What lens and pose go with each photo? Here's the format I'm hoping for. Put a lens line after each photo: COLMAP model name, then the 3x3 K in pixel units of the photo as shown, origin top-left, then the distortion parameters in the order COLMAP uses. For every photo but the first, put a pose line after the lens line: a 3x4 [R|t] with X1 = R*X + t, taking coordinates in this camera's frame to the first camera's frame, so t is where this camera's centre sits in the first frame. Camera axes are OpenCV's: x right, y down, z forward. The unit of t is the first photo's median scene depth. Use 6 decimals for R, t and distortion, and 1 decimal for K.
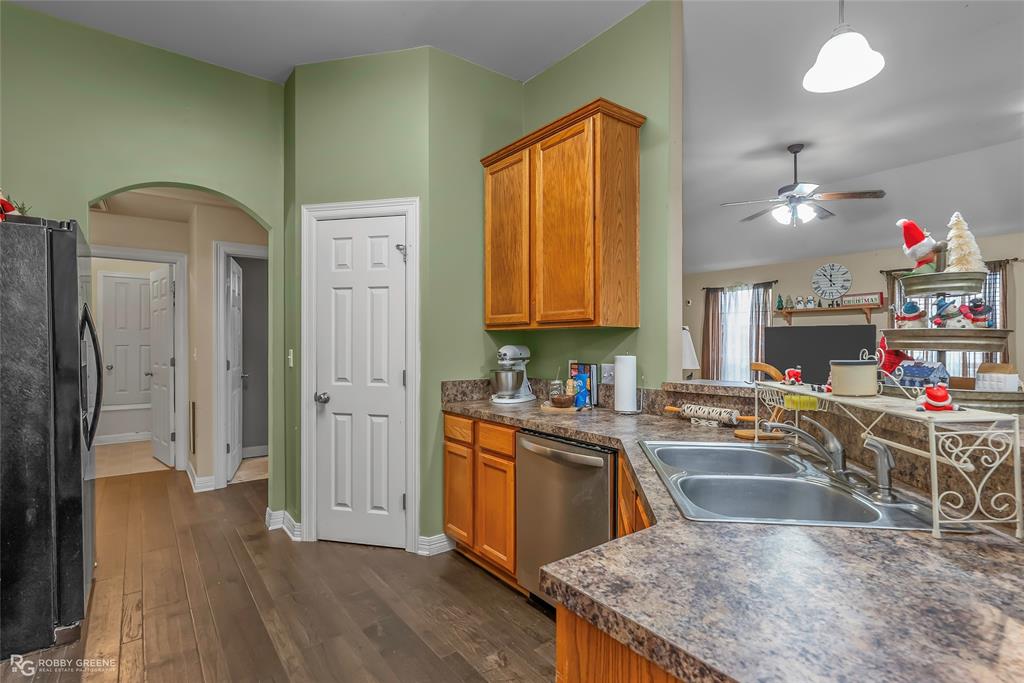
lens RADIAL K [[496.6, 0, 512.0], [0, 496.6, 341.5], [0, 0, 1]] dist [-0.000864, 0.000839]
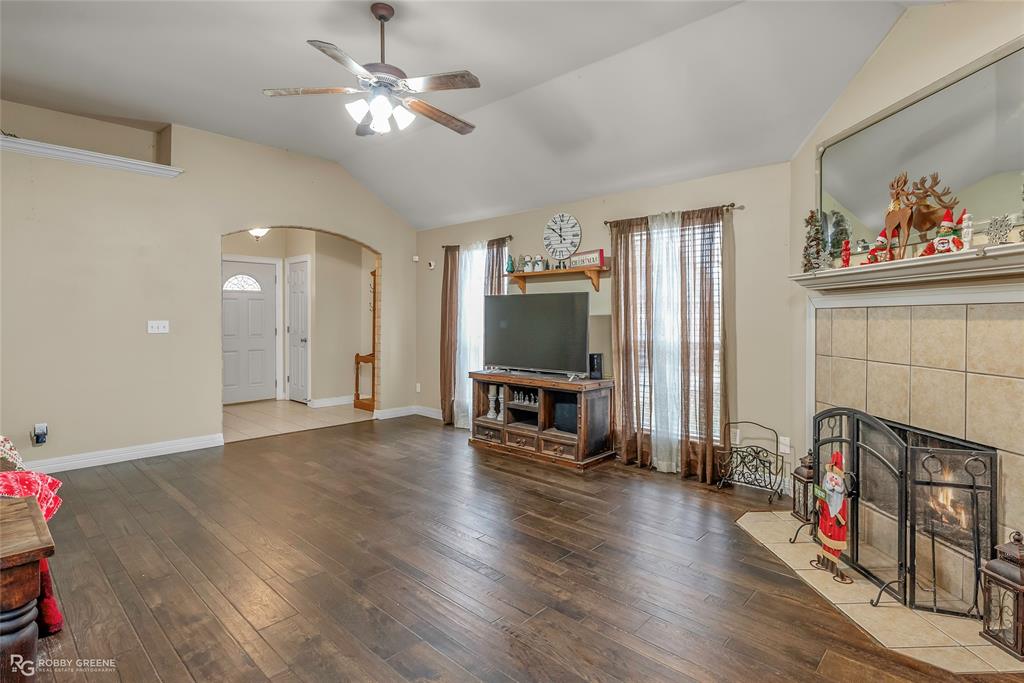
lens RADIAL K [[514.9, 0, 515.5], [0, 514.9, 323.5], [0, 0, 1]] dist [0.000096, 0.000874]
pose [[0.988686, 0.000637, 0.149998, 0.831031], [-0.002469, 0.999925, 0.012032, 0.008872], [-0.149979, -0.012266, 0.988613, 0.396178]]
